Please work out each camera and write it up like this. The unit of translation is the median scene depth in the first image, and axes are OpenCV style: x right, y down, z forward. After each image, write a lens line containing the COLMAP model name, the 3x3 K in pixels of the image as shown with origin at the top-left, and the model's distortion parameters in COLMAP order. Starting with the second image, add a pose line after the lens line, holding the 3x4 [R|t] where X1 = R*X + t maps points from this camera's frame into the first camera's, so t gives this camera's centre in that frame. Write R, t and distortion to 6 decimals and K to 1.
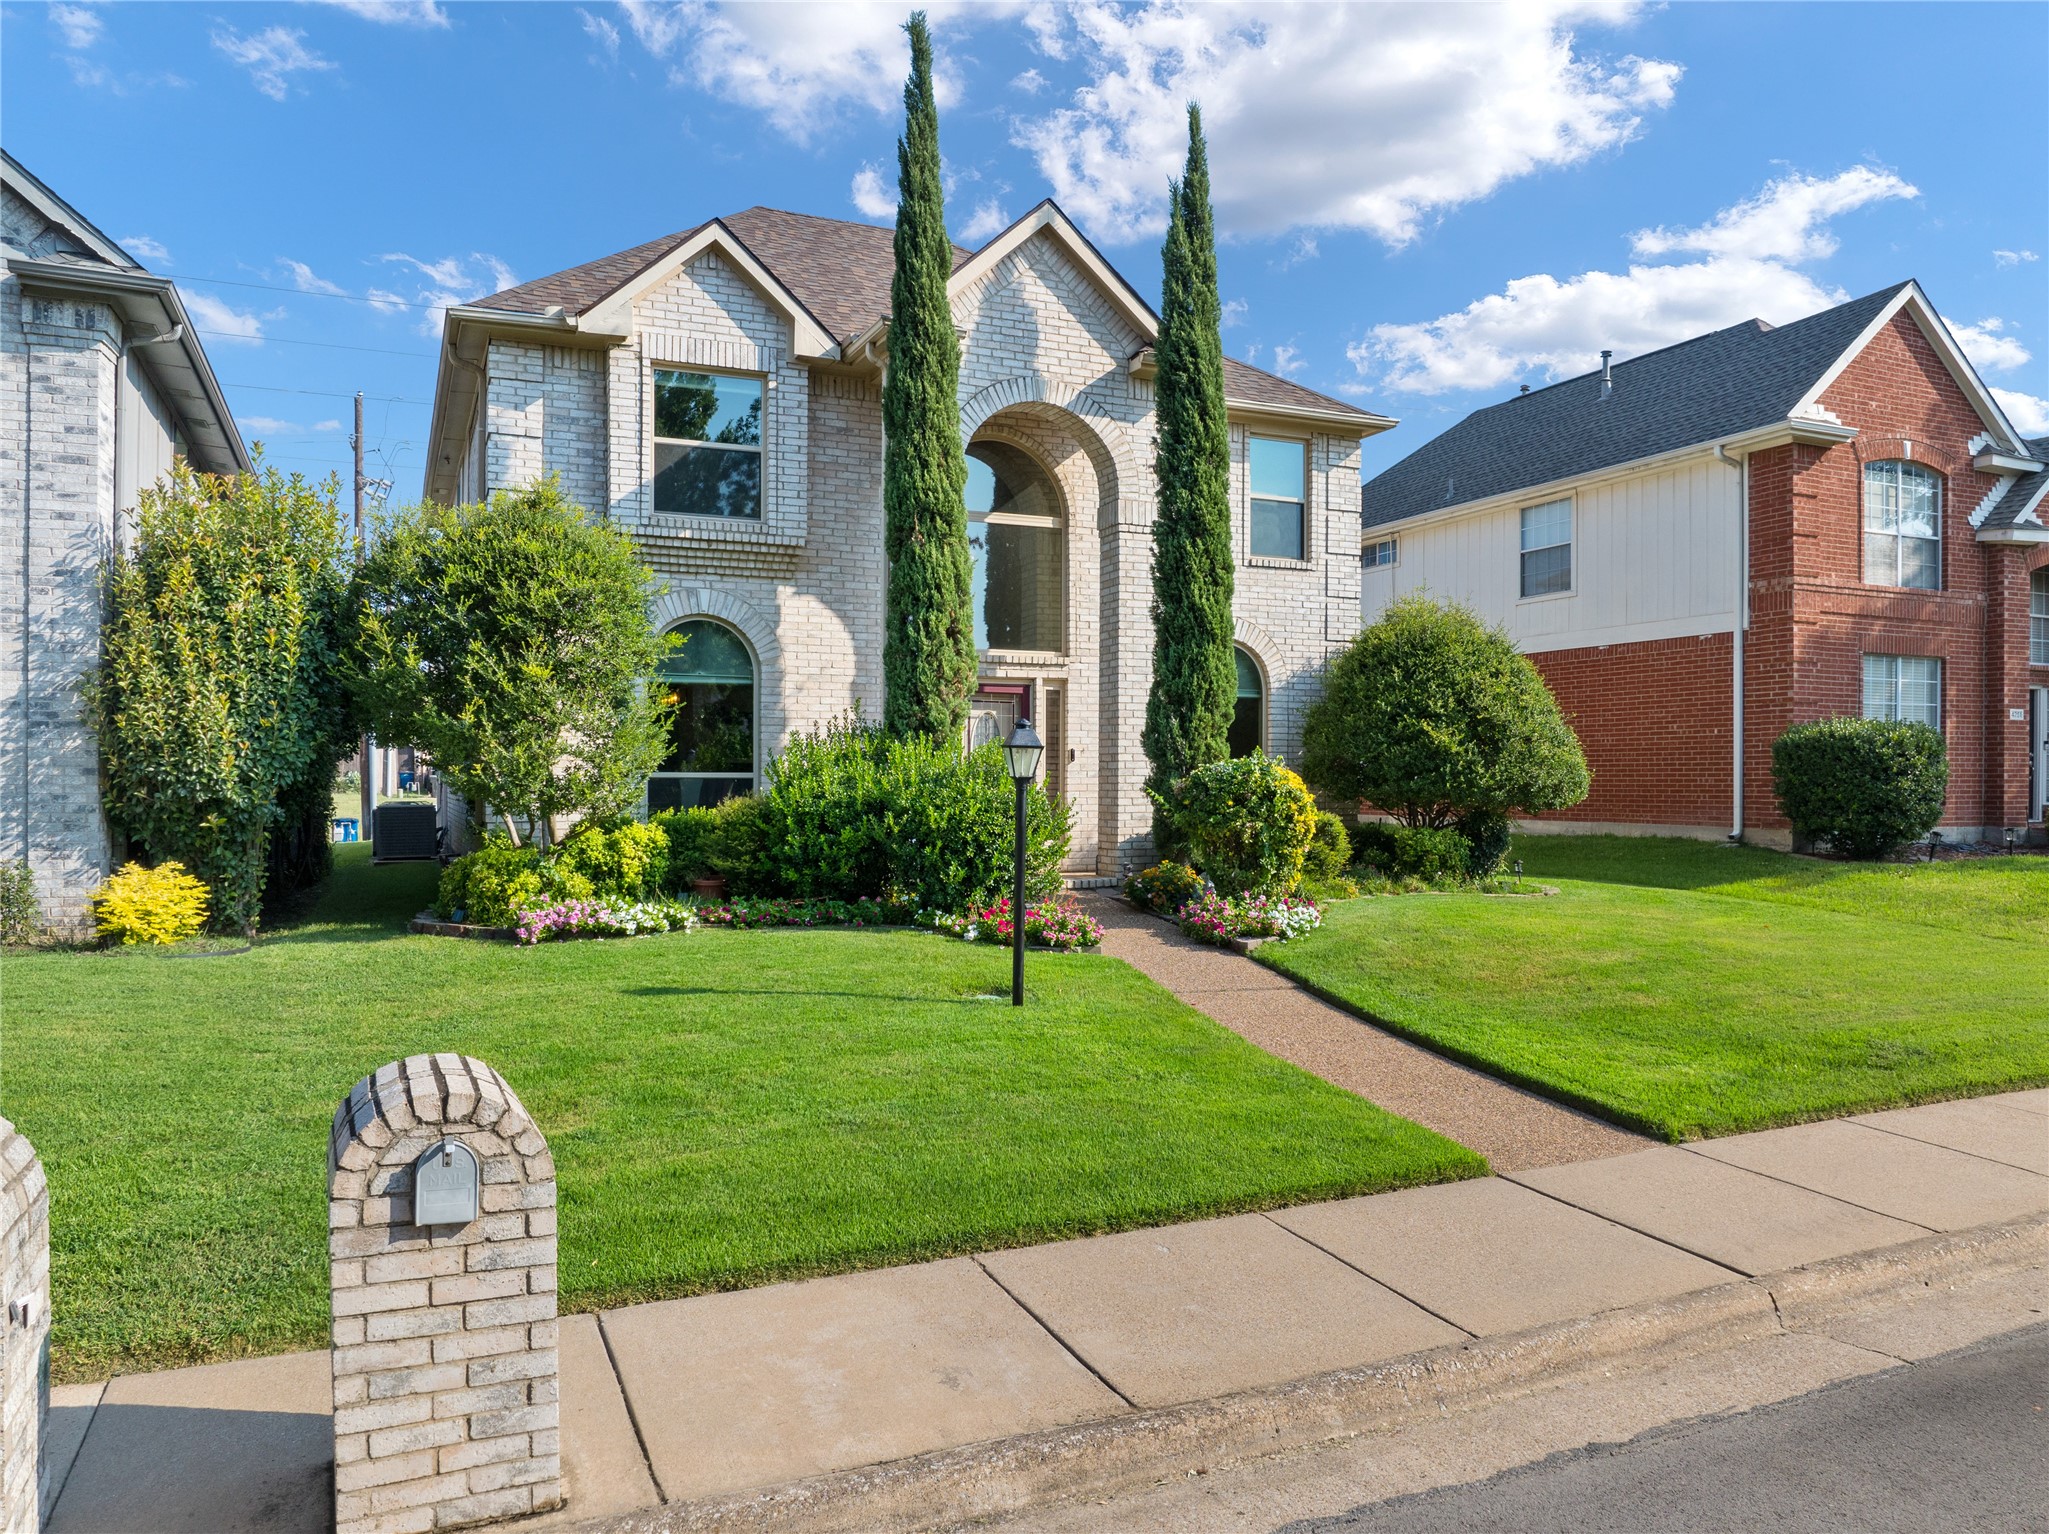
lens RADIAL K [[1449.4, 0, 1025.2], [0, 1449.4, 774.4], [0, 0, 1]] dist [-0.025918, -0.006130]
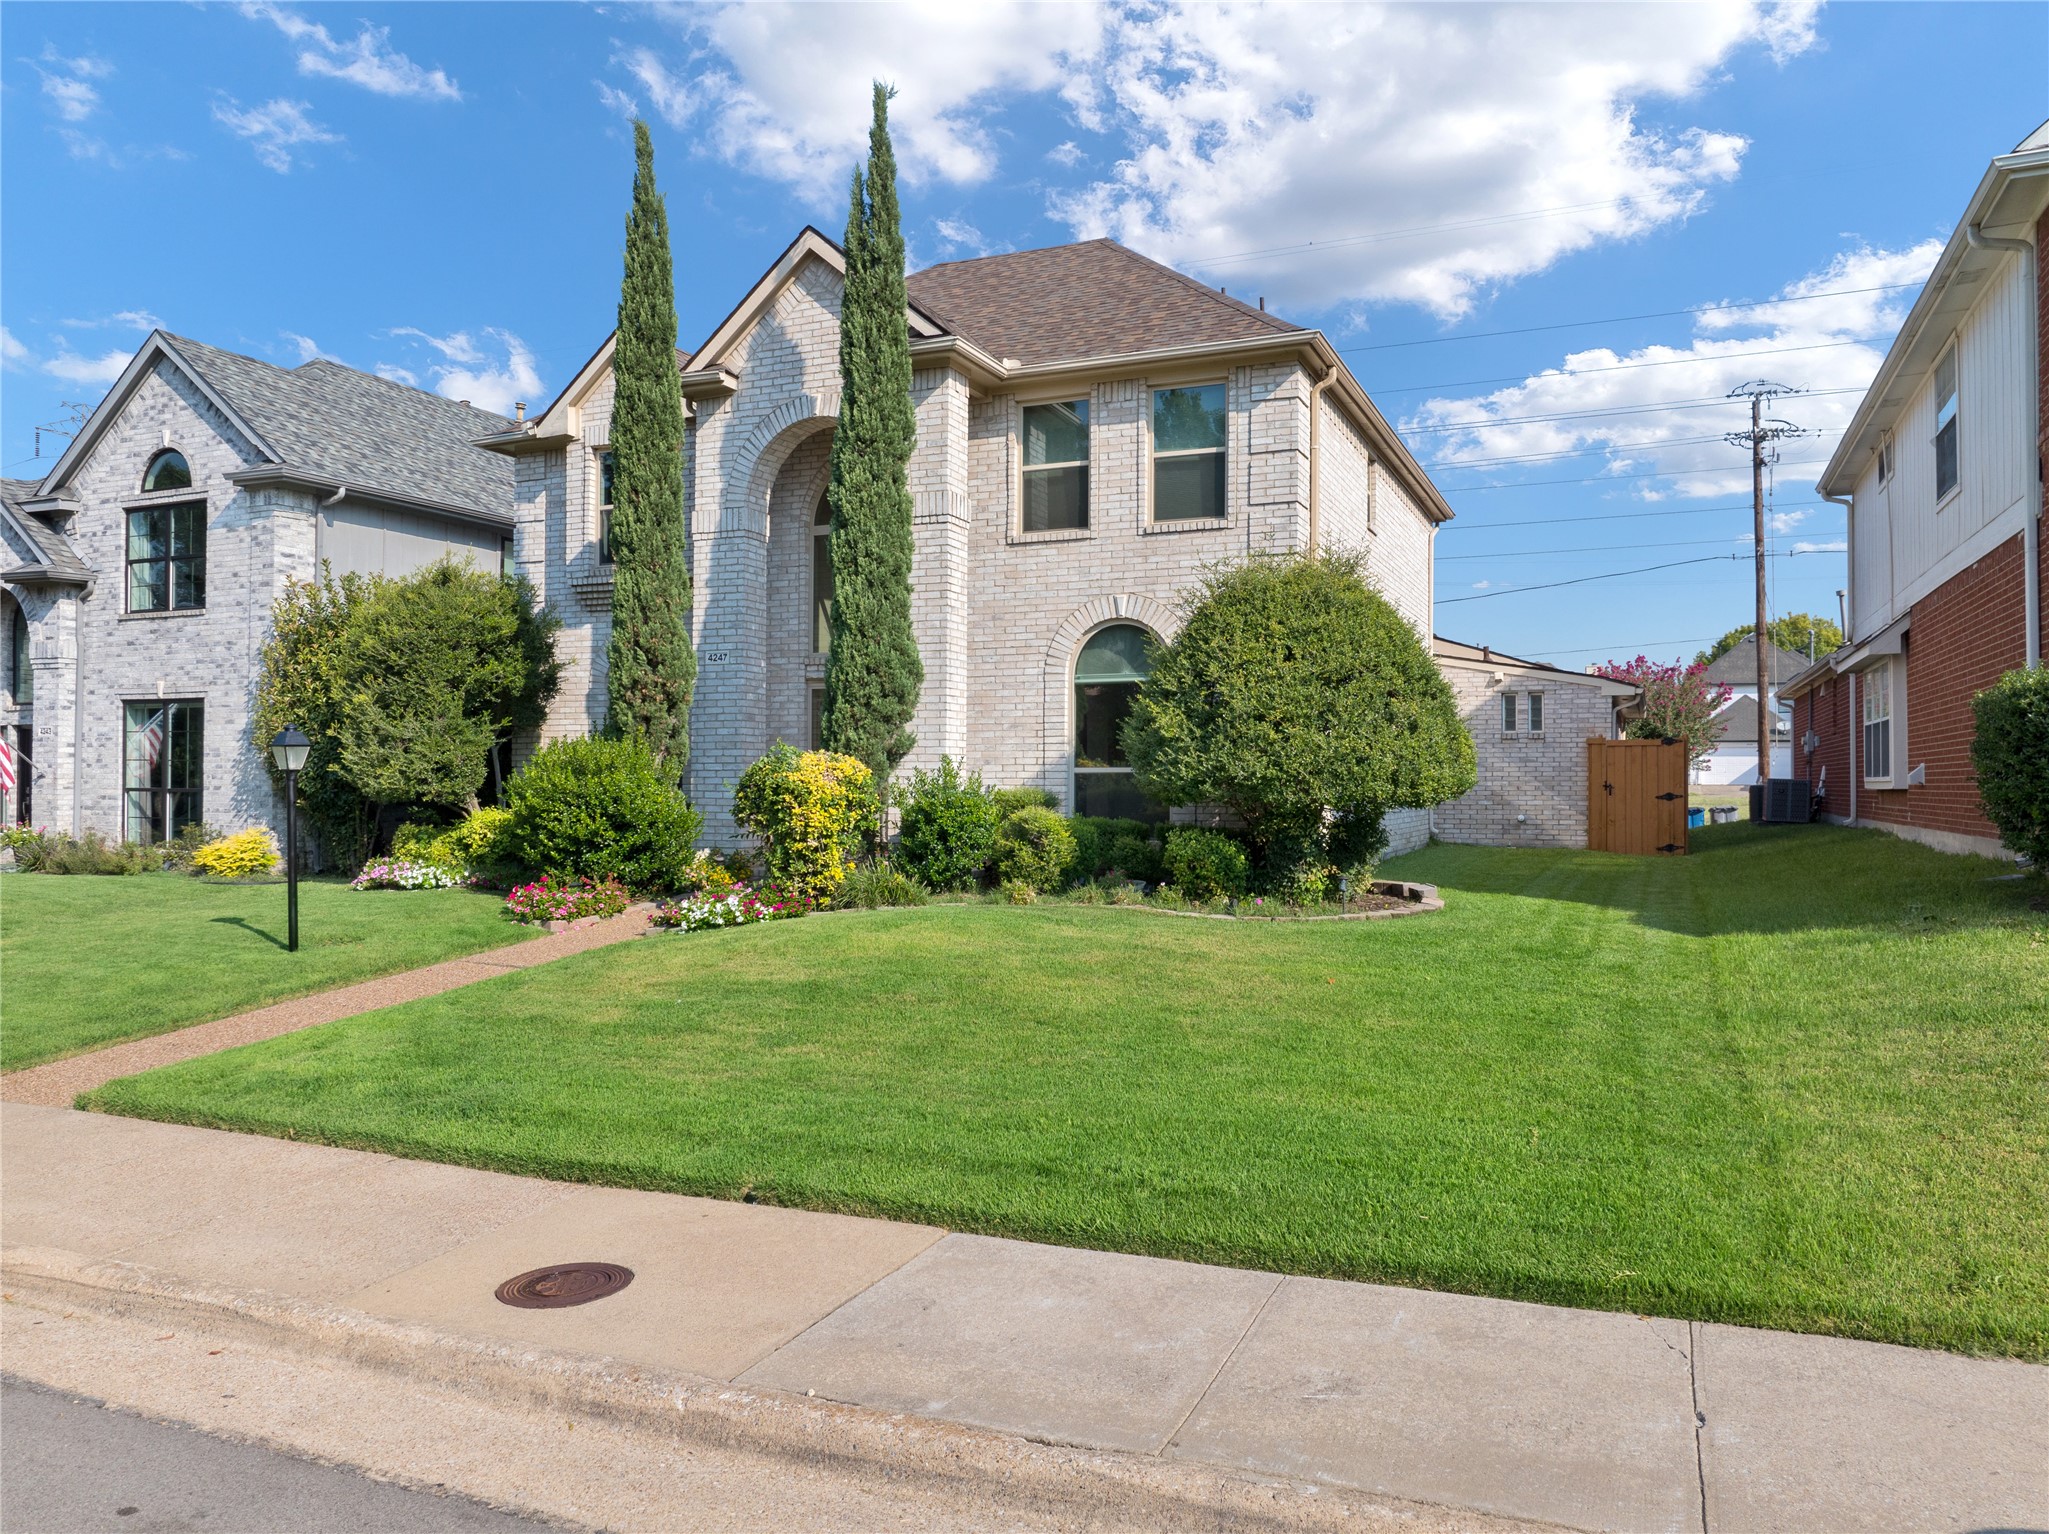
lens RADIAL K [[1449.4, 0, 1026.7], [0, 1449.4, 763.6], [0, 0, 1]] dist [-0.025918, -0.006130]
pose [[0.681227, -0.013902, -0.731941, 0.912192], [0.004201, 0.999877, -0.015080, 0.013062], [0.732061, 0.007198, 0.681202, 0.405667]]
